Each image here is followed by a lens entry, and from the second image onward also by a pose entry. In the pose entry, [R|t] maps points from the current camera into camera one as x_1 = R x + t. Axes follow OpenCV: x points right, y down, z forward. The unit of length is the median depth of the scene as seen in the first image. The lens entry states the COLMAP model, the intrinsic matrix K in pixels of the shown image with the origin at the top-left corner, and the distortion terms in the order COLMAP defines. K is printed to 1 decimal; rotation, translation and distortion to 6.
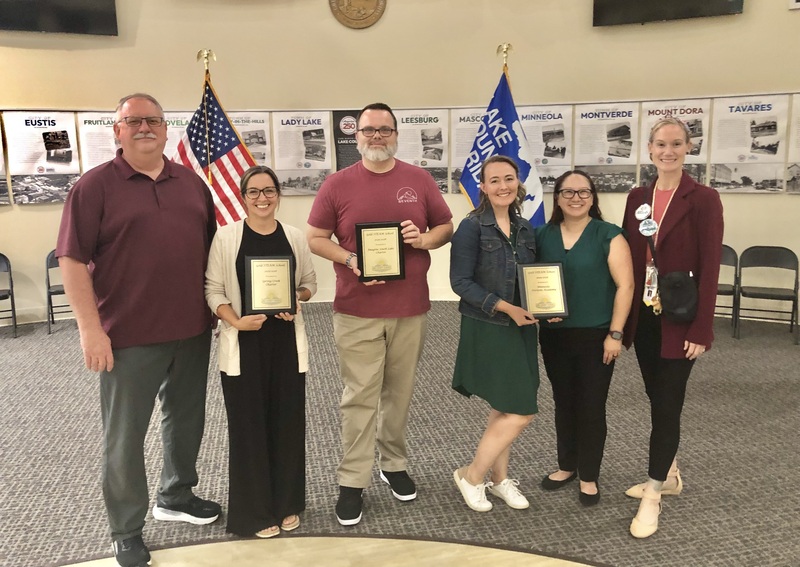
lens RADIAL K [[662.4, 0, 397.4], [0, 662.4, 254.0], [0, 0, 1]] dist [0.039029, -0.012681]
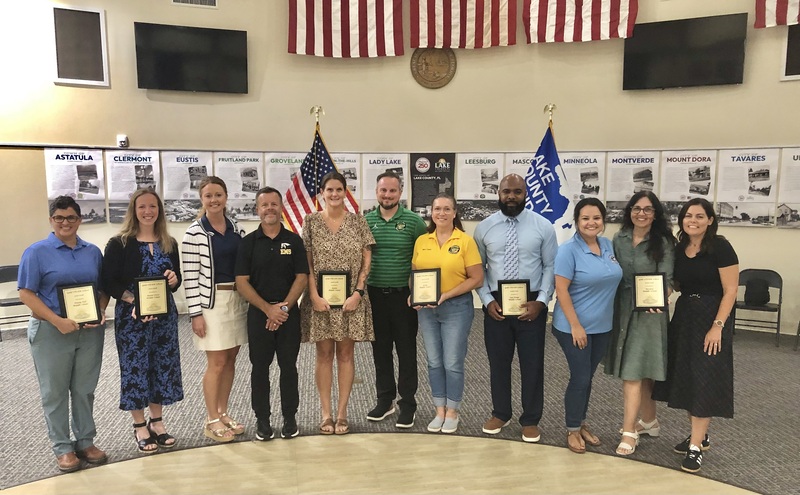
lens RADIAL K [[660.1, 0, 401.7], [0, 660.1, 265.7], [0, 0, 1]] dist [0.088773, -0.156061]
pose [[0.997266, 0.027810, -0.068468, -0.025334], [-0.029470, 0.999293, -0.023353, 0.028561], [0.067770, 0.025307, 0.997380, -0.267784]]
